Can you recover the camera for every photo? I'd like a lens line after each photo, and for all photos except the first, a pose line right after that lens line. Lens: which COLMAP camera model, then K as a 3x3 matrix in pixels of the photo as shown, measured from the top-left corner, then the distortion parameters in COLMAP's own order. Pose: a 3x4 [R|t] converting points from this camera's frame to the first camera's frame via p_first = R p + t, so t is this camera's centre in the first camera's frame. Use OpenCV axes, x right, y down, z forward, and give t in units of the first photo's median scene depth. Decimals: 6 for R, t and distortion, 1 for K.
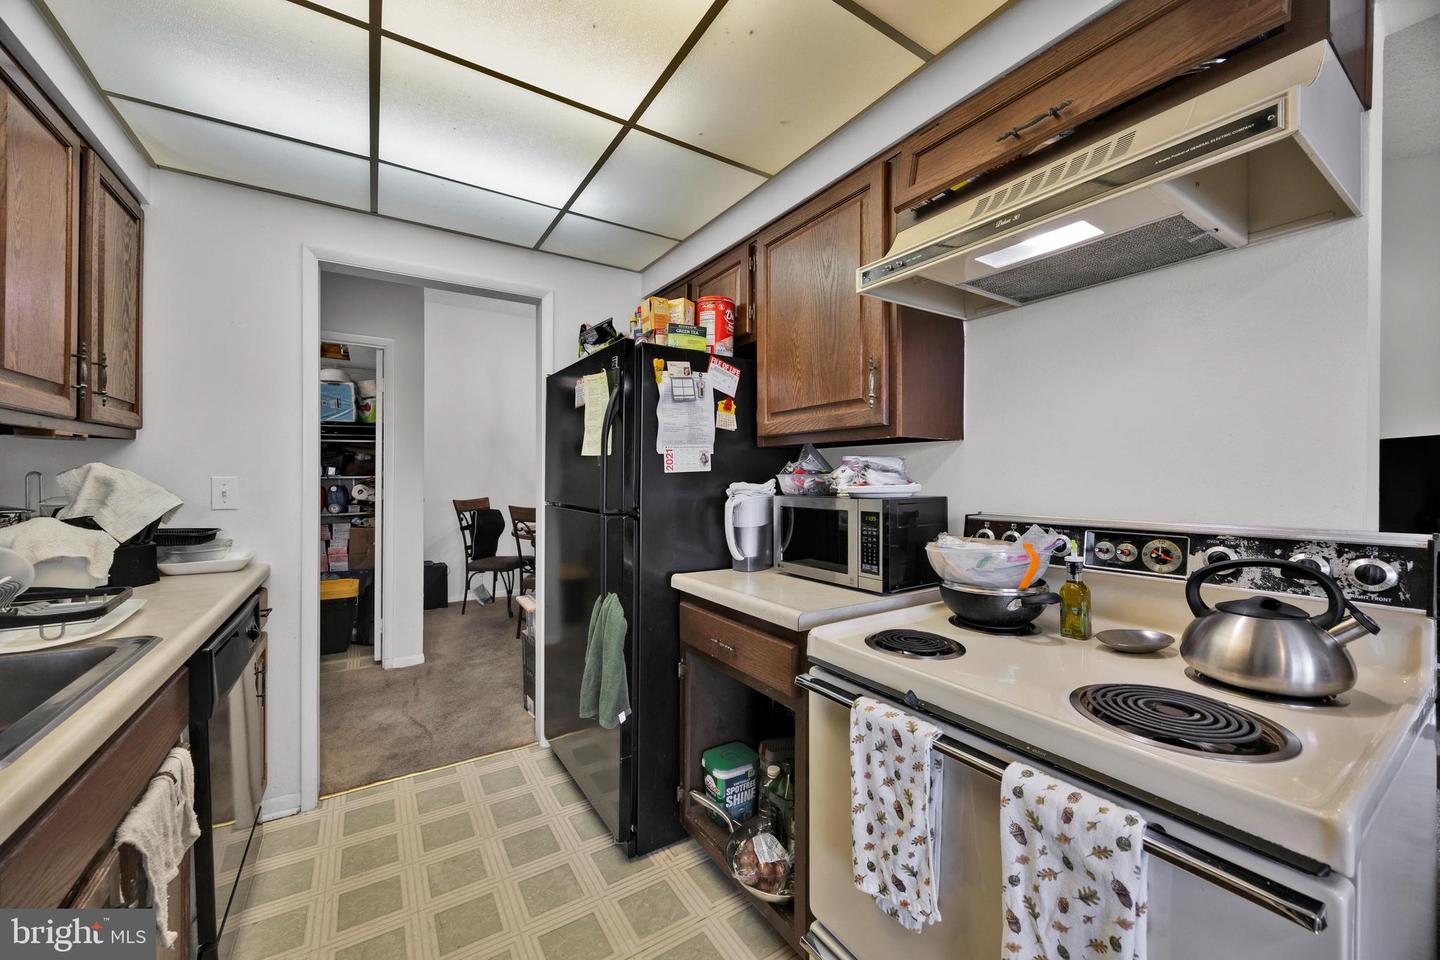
lens RADIAL K [[555.2, 0, 716.3], [0, 555.2, 480.7], [0, 0, 1]] dist [-0.001905, -0.000226]
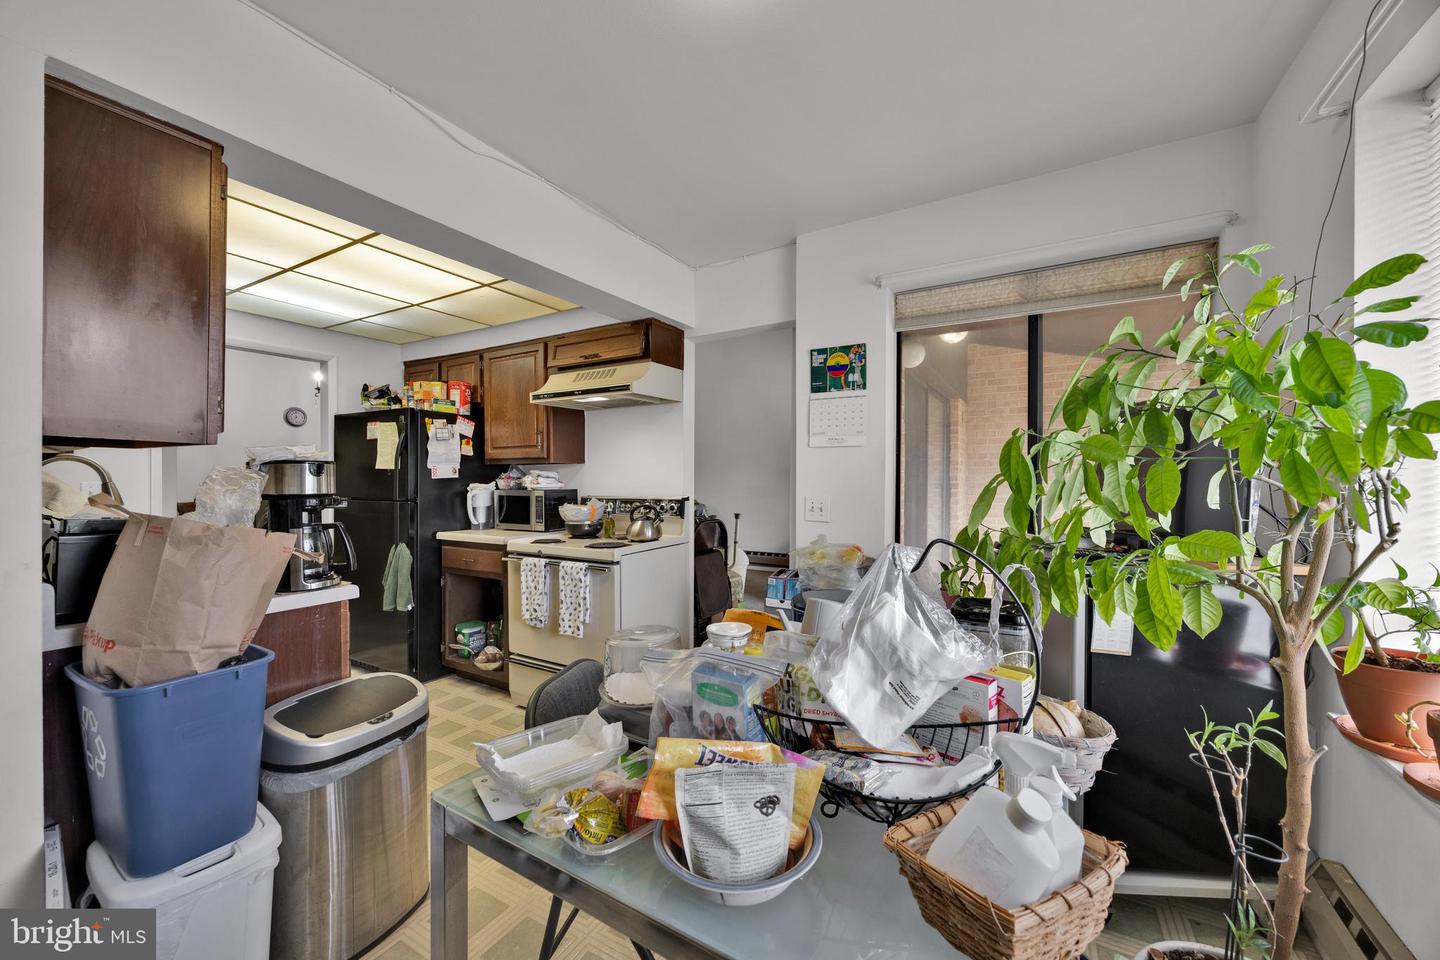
lens RADIAL K [[555.2, 0, 716.3], [0, 555.2, 480.7], [0, 0, 1]] dist [-0.001905, -0.000226]
pose [[0.891114, -0.006982, 0.453726, -0.084172], [0.006345, 0.999976, 0.002927, -0.006394], [-0.453736, 0.000271, 0.891136, -1.065092]]
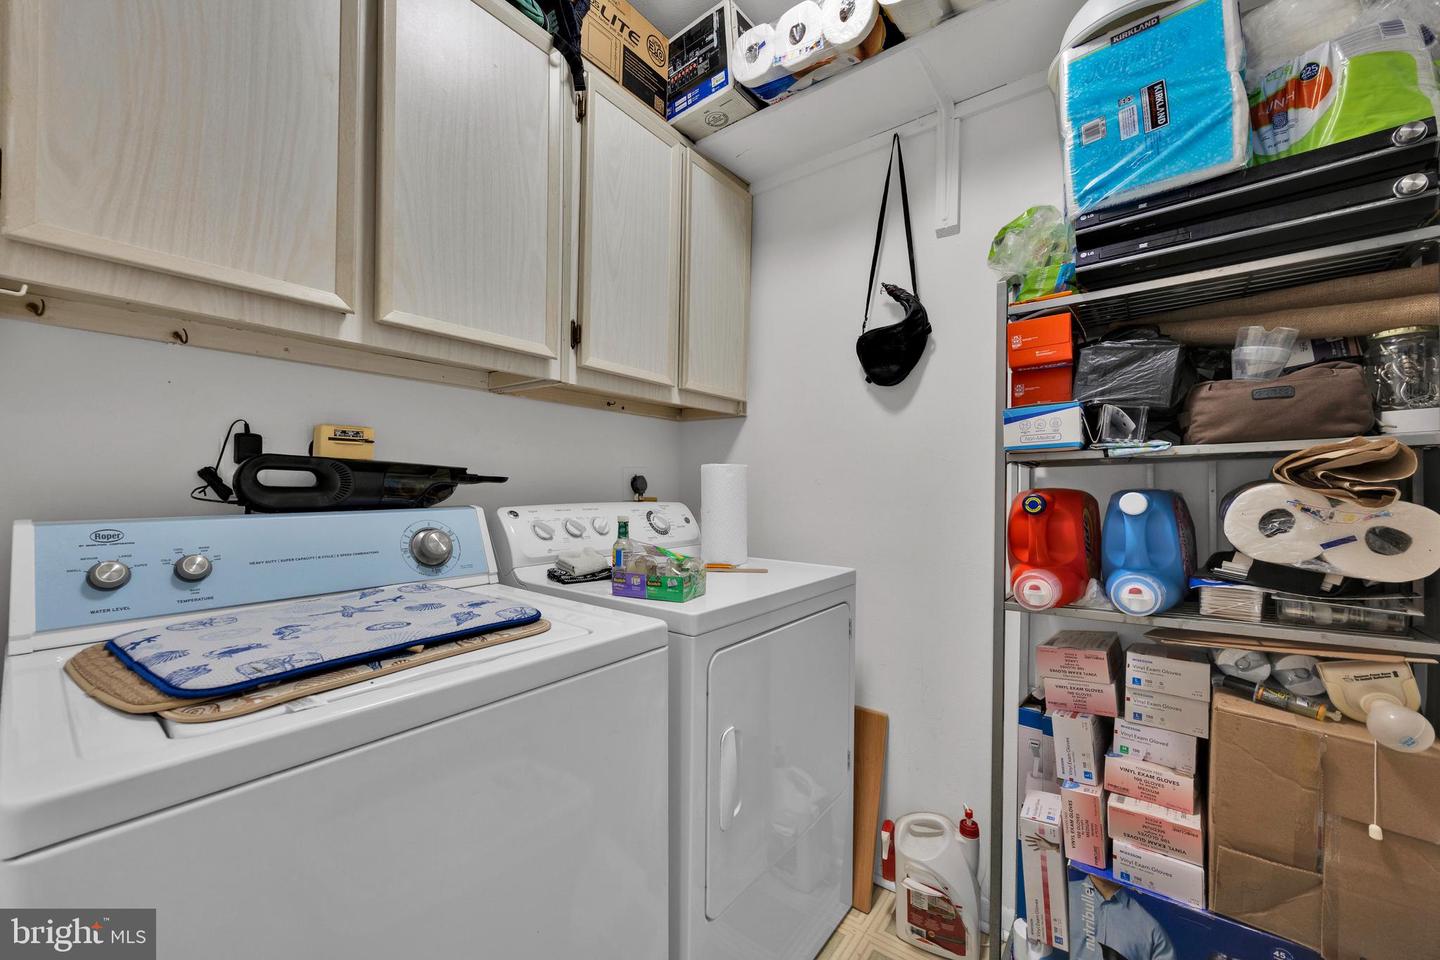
lens RADIAL K [[545.4, 0, 718.2], [0, 545.4, 481.8], [0, 0, 1]] dist [-0.000929, -0.000024]
pose [[0.331618, -0.007478, -0.943384, -1.288677], [-0.011172, 0.999867, -0.011853, 0.026149], [0.943348, 0.014470, 0.331491, 1.845459]]
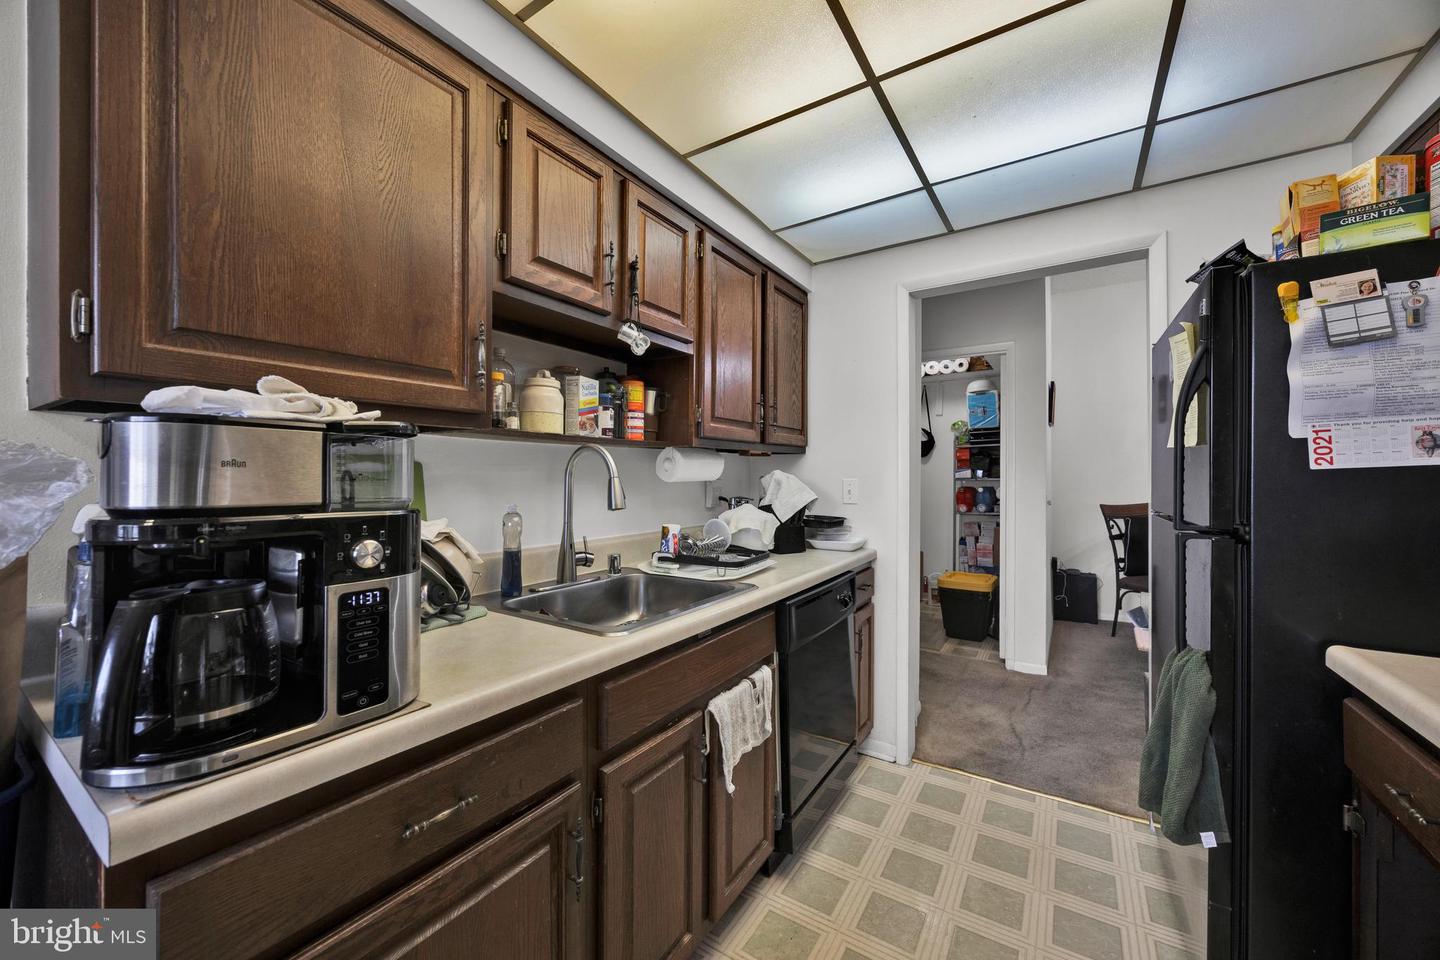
lens RADIAL K [[547.5, 0, 704.9], [0, 547.5, 473.3], [0, 0, 1]] dist [-0.000558, -0.000023]
pose [[0.405858, -0.012481, -0.913851, 0.173241], [-0.002996, 0.999883, -0.014986, 0.000535], [0.913931, 0.008820, 0.405773, 0.165248]]
